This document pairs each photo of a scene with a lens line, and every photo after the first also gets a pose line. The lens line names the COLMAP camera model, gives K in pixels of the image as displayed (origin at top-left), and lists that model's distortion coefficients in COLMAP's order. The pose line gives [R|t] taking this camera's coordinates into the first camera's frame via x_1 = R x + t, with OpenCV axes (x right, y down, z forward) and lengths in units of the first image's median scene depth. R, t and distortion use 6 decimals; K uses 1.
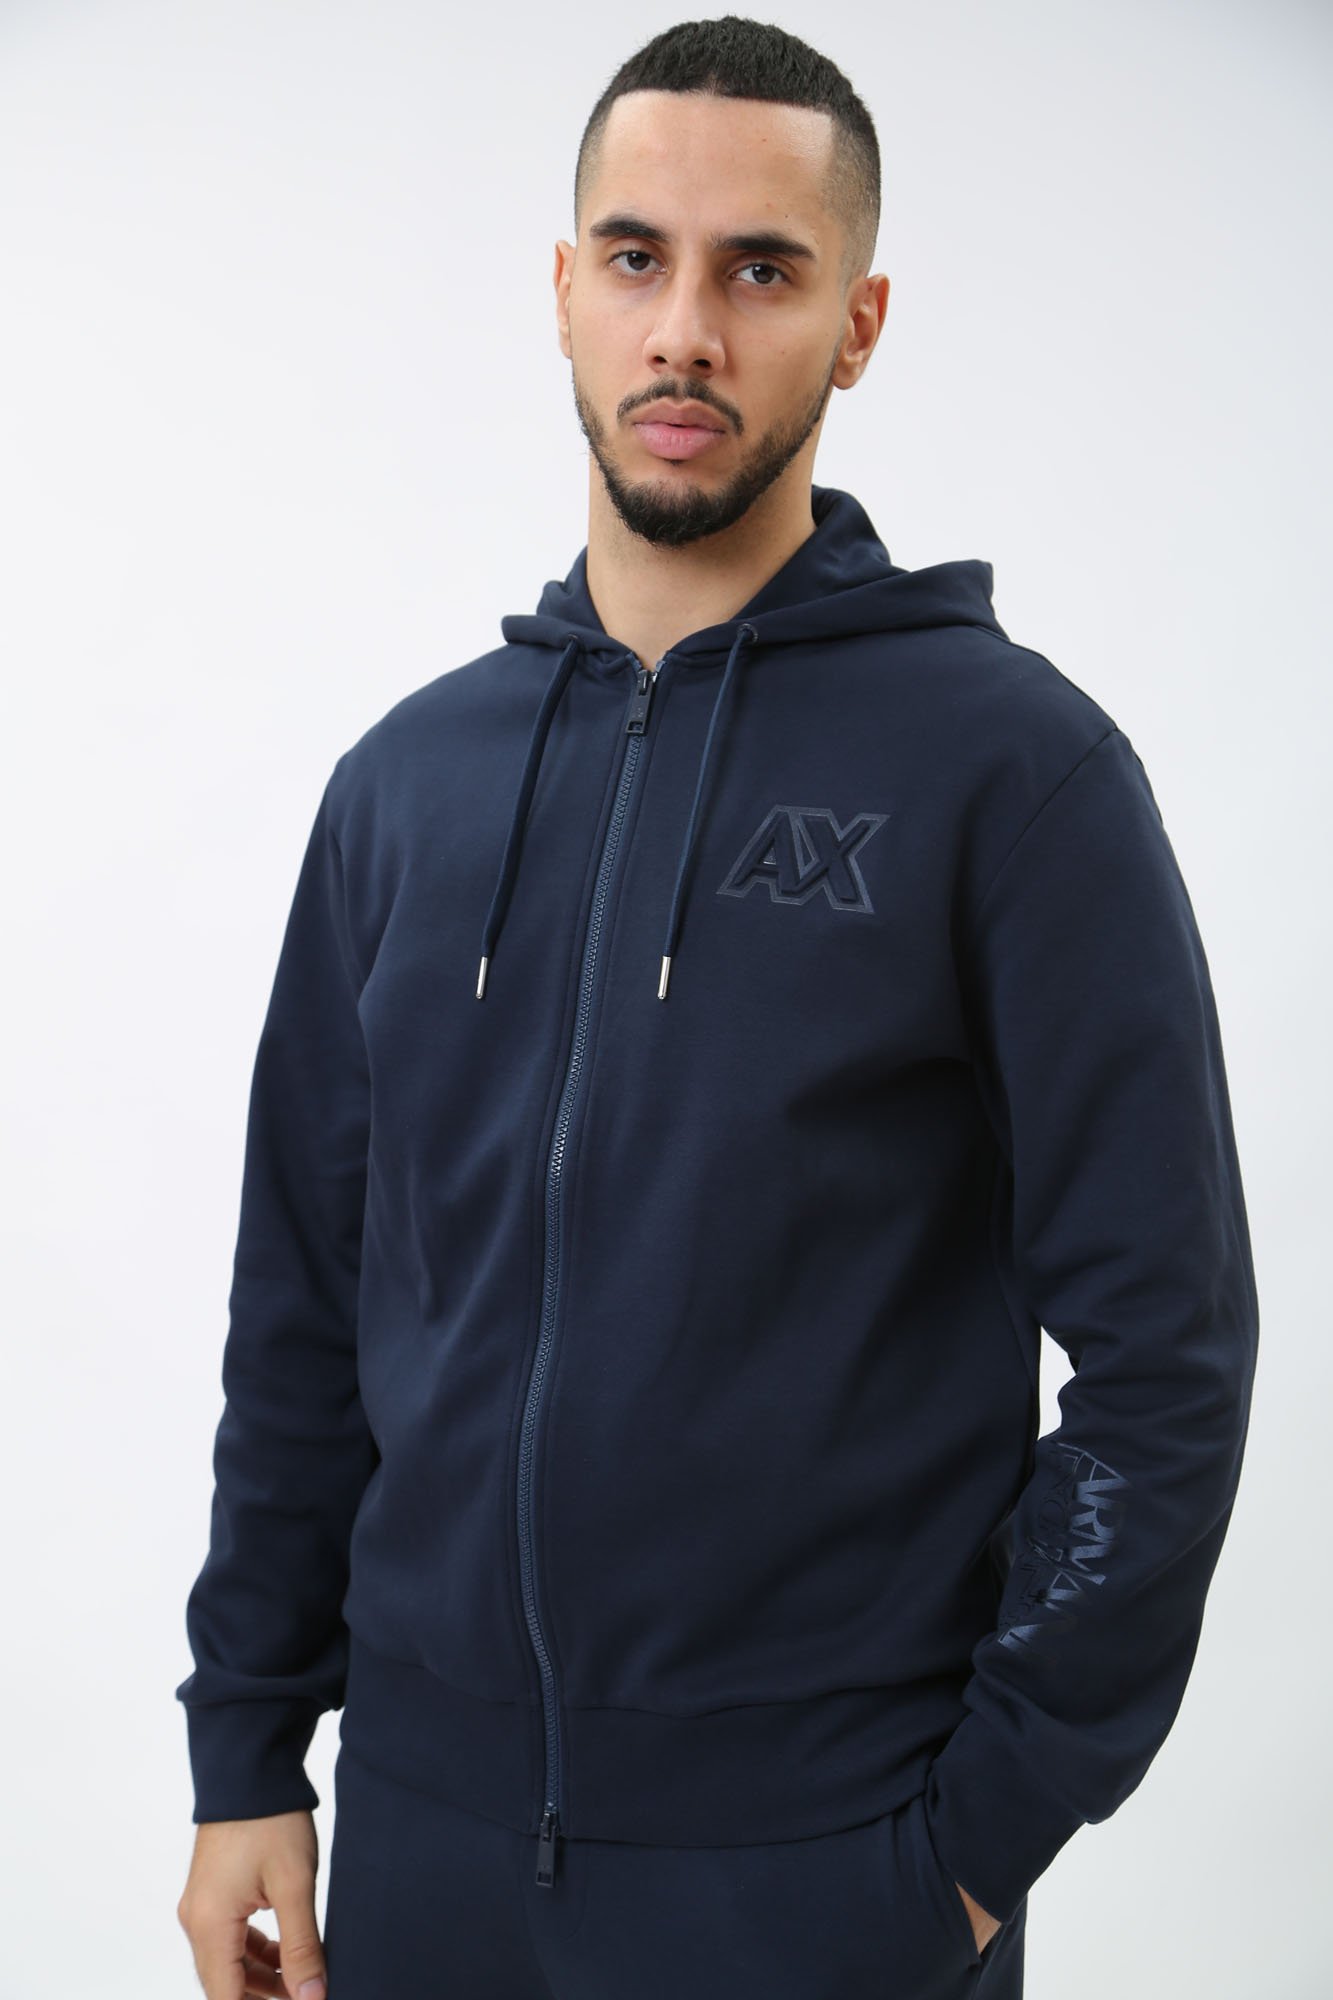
lens RADIAL K [[3363.1, 0, 671.8], [0, 3363.1, 990.6], [0, 0, 1]] dist [0.020646, 0.000000]
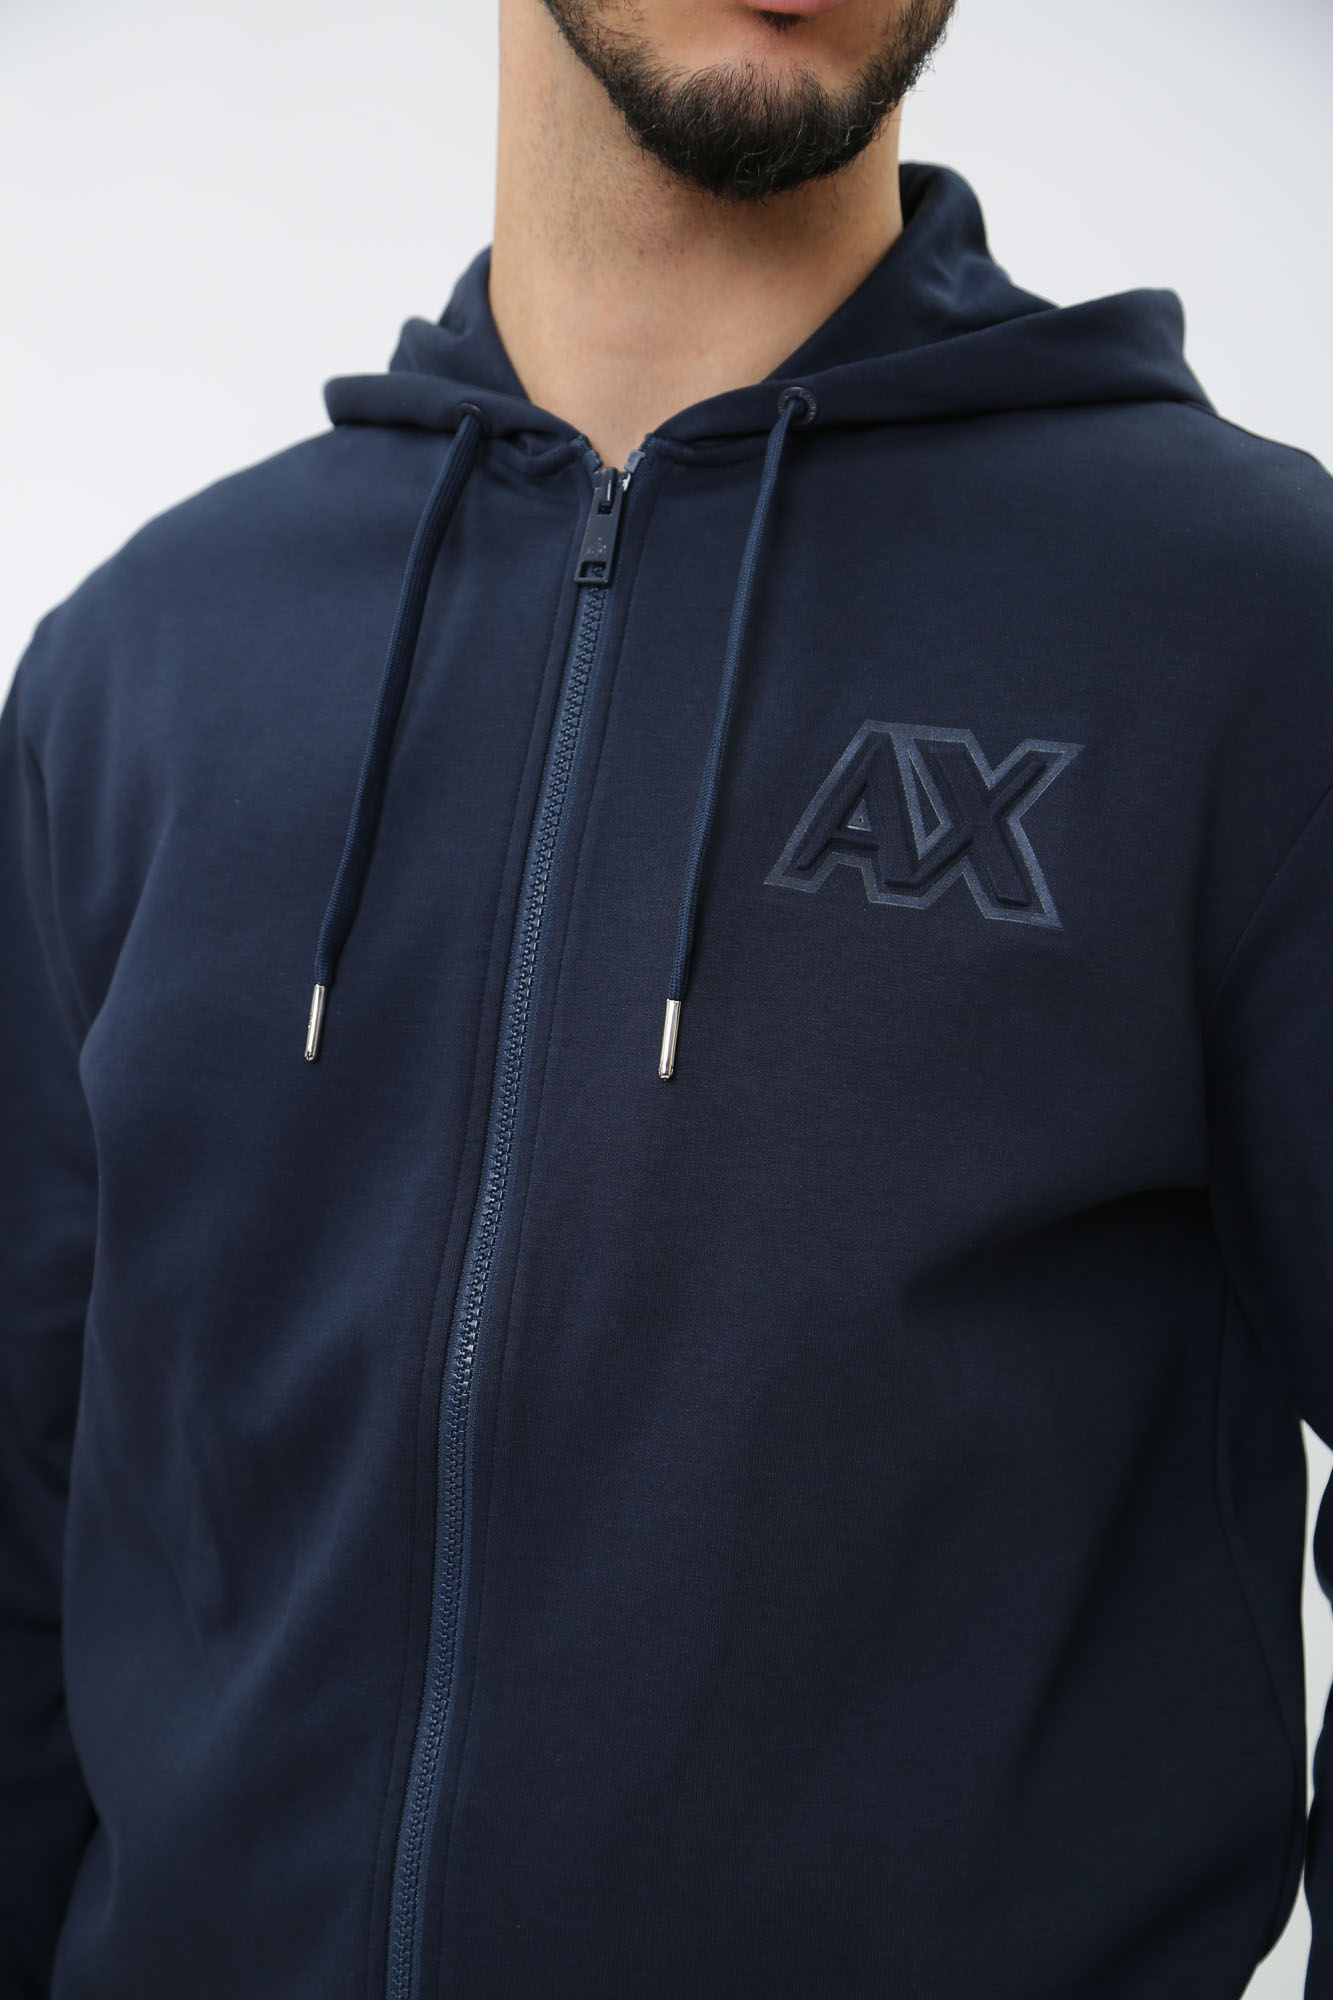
lens RADIAL K [[3363.1, 0, 656.0], [0, 3363.1, 1015.6], [0, 0, 1]] dist [0.020646, 0.000000]
pose [[0.994720, 0.004449, 0.102534, -0.059557], [-0.009788, 0.998619, 0.051623, -0.035527], [-0.102163, -0.052354, 0.993389, 0.463799]]
